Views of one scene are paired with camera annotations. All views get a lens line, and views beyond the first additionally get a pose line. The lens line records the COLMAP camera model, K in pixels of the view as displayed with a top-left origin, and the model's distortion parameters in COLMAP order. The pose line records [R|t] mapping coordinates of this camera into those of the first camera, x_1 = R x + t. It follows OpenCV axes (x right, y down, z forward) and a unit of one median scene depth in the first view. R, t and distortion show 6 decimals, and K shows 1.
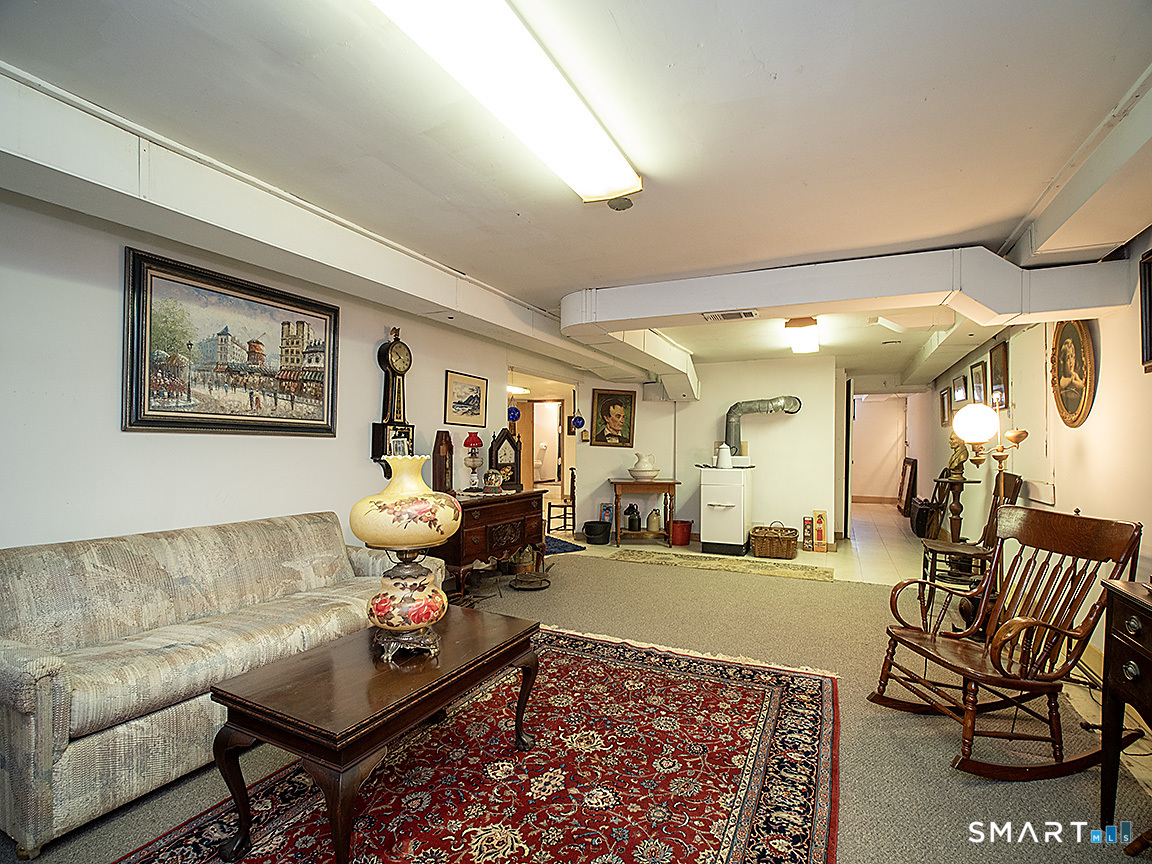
lens RADIAL K [[530.2, 0, 576.2], [0, 530.2, 441.7], [0, 0, 1]] dist [0.000328, -0.000001]
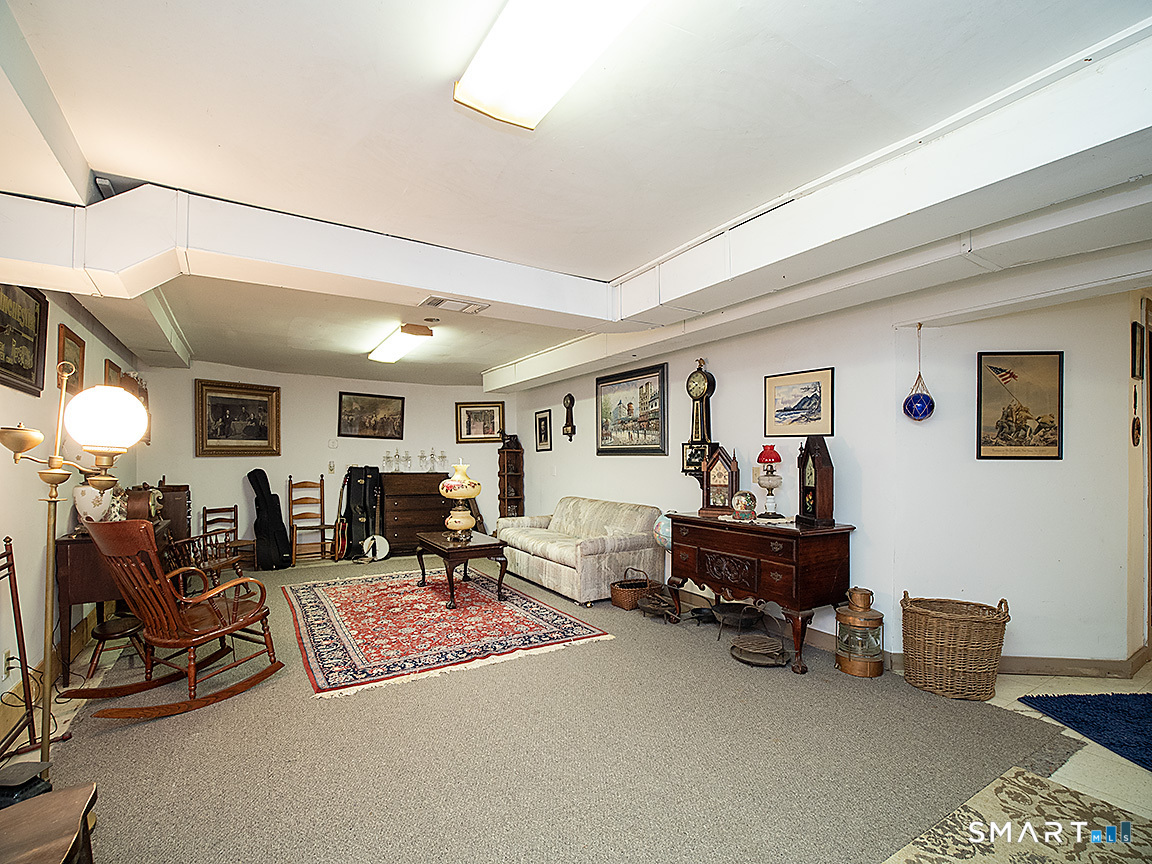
lens RADIAL K [[530.2, 0, 575.3], [0, 530.2, 450.8], [0, 0, 1]] dist [0.000328, -0.000001]
pose [[-0.526558, -0.025609, -0.849753, 0.885150], [-0.001258, 0.999569, -0.029344, 0.020278], [0.850138, -0.014382, -0.526363, 1.576890]]
